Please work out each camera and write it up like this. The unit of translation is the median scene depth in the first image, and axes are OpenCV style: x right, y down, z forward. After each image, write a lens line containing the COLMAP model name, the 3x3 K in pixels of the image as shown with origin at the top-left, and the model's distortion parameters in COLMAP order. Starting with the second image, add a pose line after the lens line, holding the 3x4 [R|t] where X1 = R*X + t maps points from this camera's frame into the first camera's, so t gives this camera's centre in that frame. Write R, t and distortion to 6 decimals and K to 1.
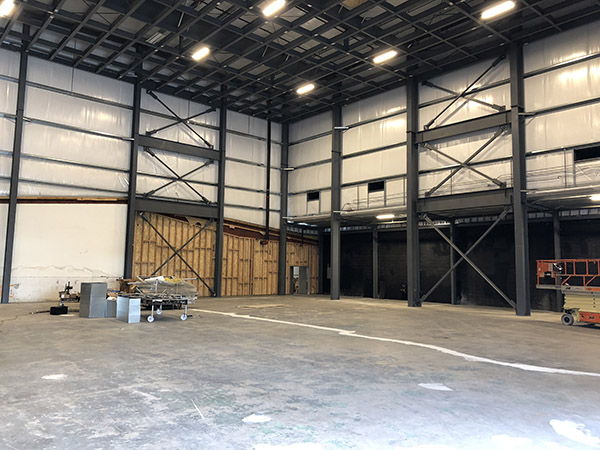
lens RADIAL K [[489.5, 0, 313.2], [0, 489.5, 224.8], [0, 0, 1]] dist [0.005189, -0.000590]
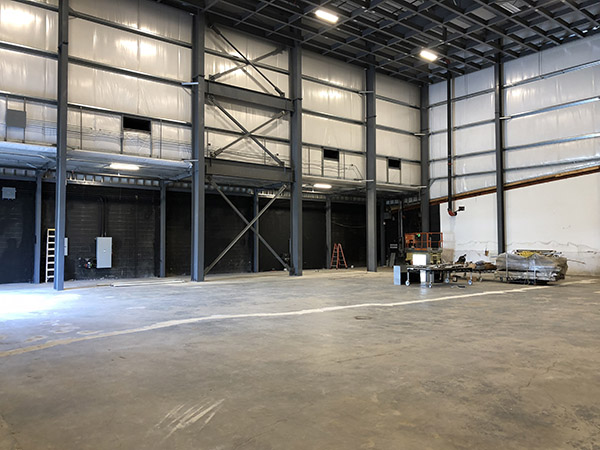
lens RADIAL K [[489.5, 0, 313.2], [0, 489.5, 224.8], [0, 0, 1]] dist [0.005189, -0.000590]
pose [[0.047852, 0.013256, 0.998766, -0.742042], [-0.099541, 0.994998, -0.008437, 0.062864], [-0.993882, -0.099015, 0.048932, 0.866637]]
